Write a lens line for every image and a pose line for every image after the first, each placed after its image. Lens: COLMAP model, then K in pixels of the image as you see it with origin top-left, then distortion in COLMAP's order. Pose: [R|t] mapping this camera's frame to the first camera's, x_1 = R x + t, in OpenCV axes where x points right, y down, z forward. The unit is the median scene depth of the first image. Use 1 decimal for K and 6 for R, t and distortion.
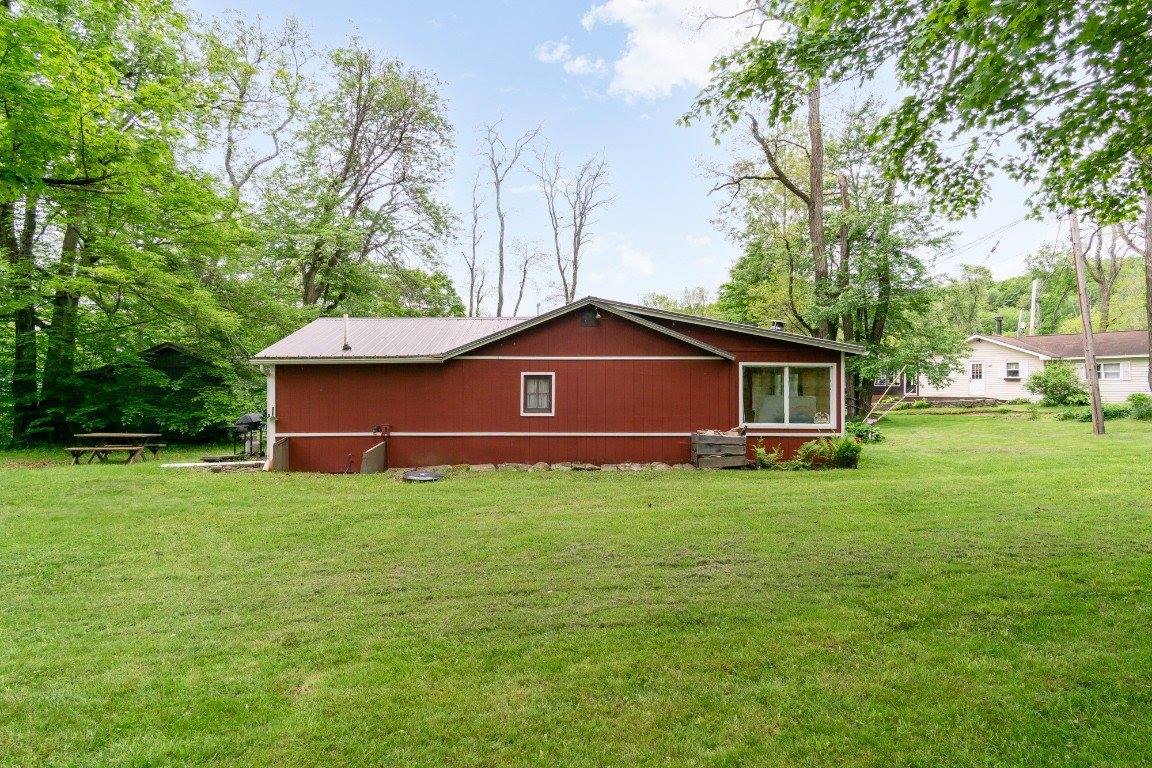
lens RADIAL K [[611.6, 0, 573.9], [0, 611.6, 378.0], [0, 0, 1]] dist [0.000986, 0.000720]
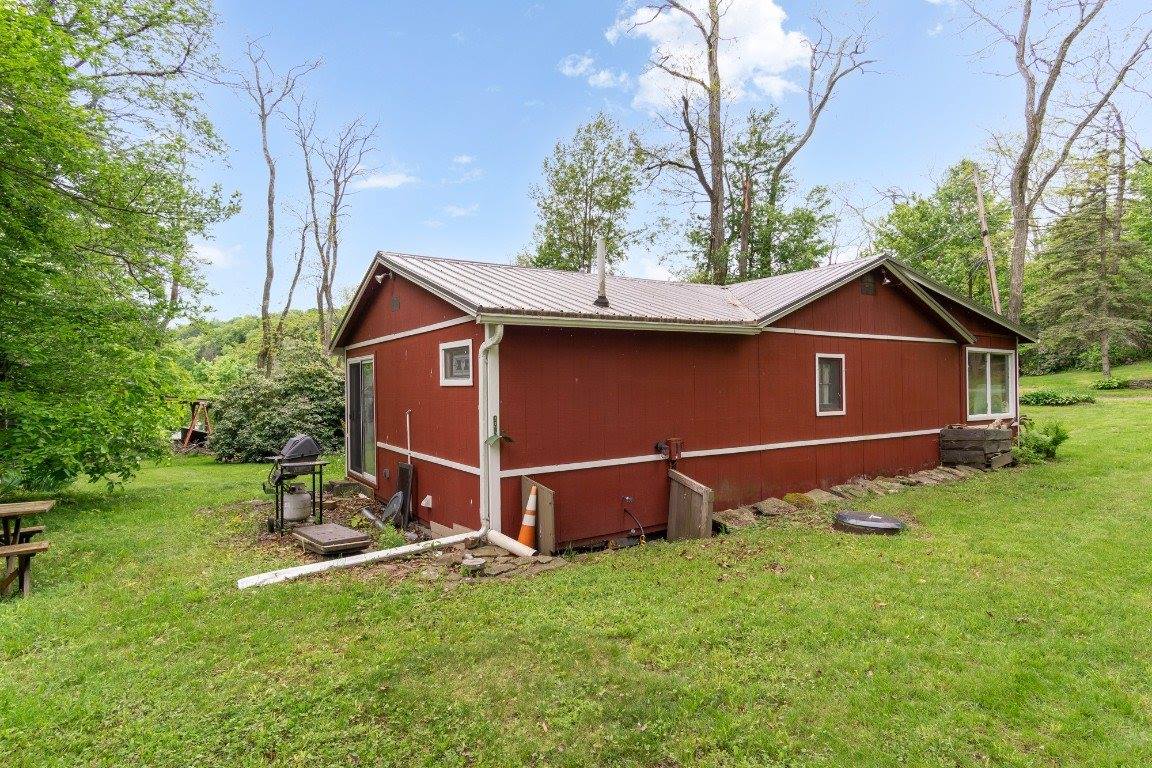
lens RADIAL K [[611.6, 0, 573.9], [0, 611.6, 378.0], [0, 0, 1]] dist [0.000986, 0.000720]
pose [[0.830365, -0.000994, 0.557219, -0.704302], [0.007537, 0.999927, -0.009448, 0.023252], [-0.557169, 0.012045, 0.830312, 0.574764]]
